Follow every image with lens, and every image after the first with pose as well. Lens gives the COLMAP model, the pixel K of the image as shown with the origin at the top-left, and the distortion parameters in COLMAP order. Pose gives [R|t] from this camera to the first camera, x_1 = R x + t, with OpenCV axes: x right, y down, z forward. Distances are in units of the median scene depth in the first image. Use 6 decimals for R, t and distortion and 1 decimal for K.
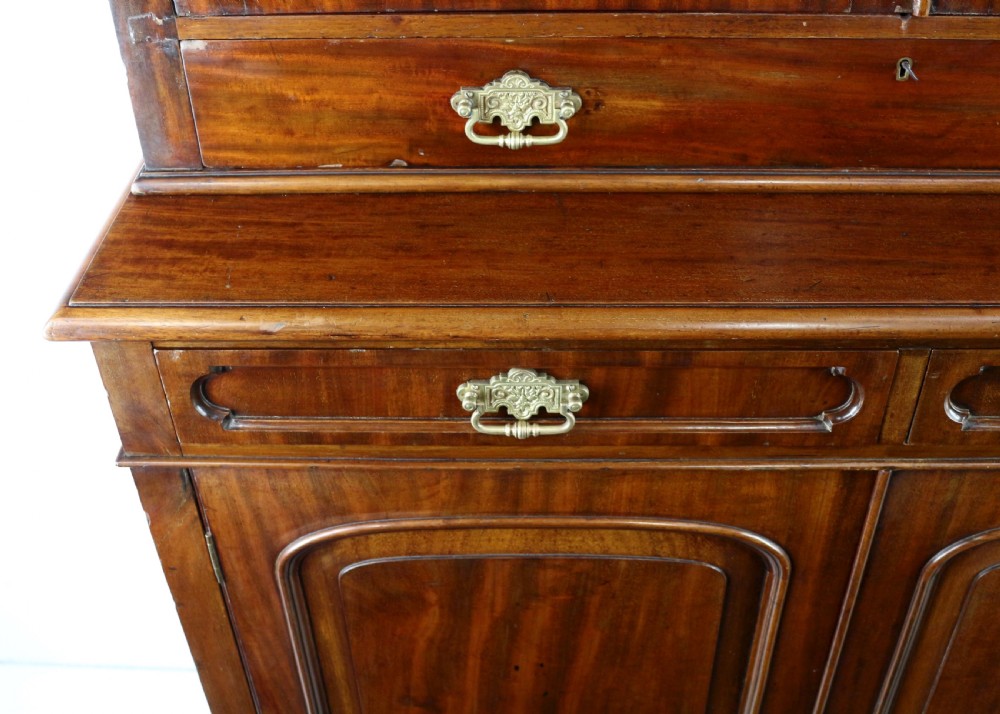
lens RADIAL K [[1118.0, 0, 510.4], [0, 1118.0, 321.2], [0, 0, 1]] dist [-0.114195, 0.000000]
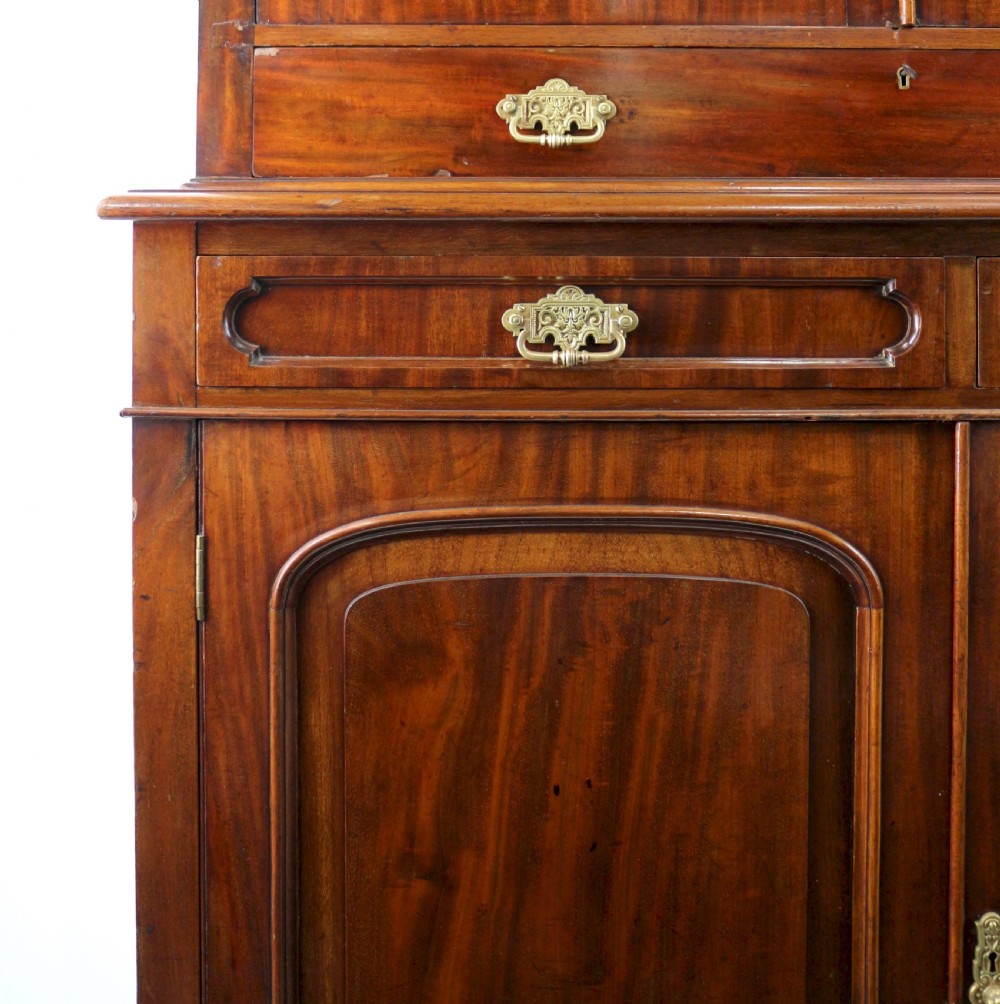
lens RADIAL K [[1416.2, 0, 502.5], [0, 1416.2, 257.9], [0, 0, 1]] dist [-0.119314, 0.000000]
pose [[0.999626, 0.018387, 0.020255, -0.072537], [-0.001772, 0.782382, -0.622796, 0.775289], [-0.027298, 0.622528, 0.782122, 0.010443]]
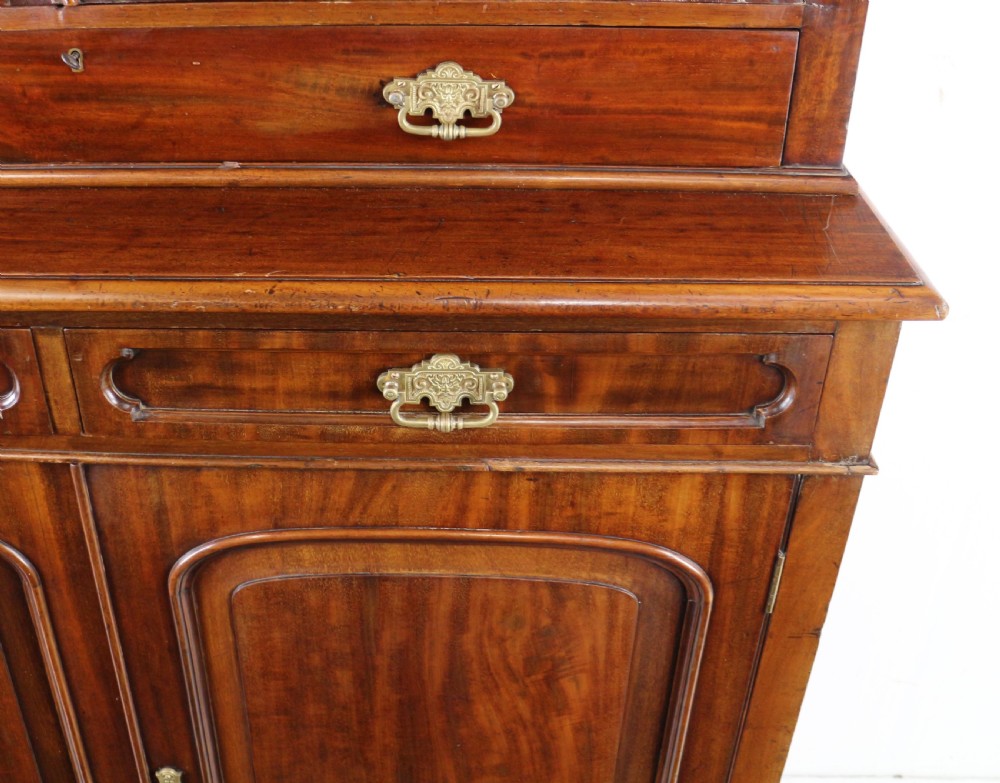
lens RADIAL K [[1129.6, 0, 407.1], [0, 1129.6, 315.3], [0, 0, 1]] dist [-0.144676, 0.000000]
pose [[0.999752, 0.015349, -0.016131, 0.666988], [-0.017271, 0.991789, -0.126715, 0.127656], [0.014053, 0.126962, 0.991808, 0.008591]]
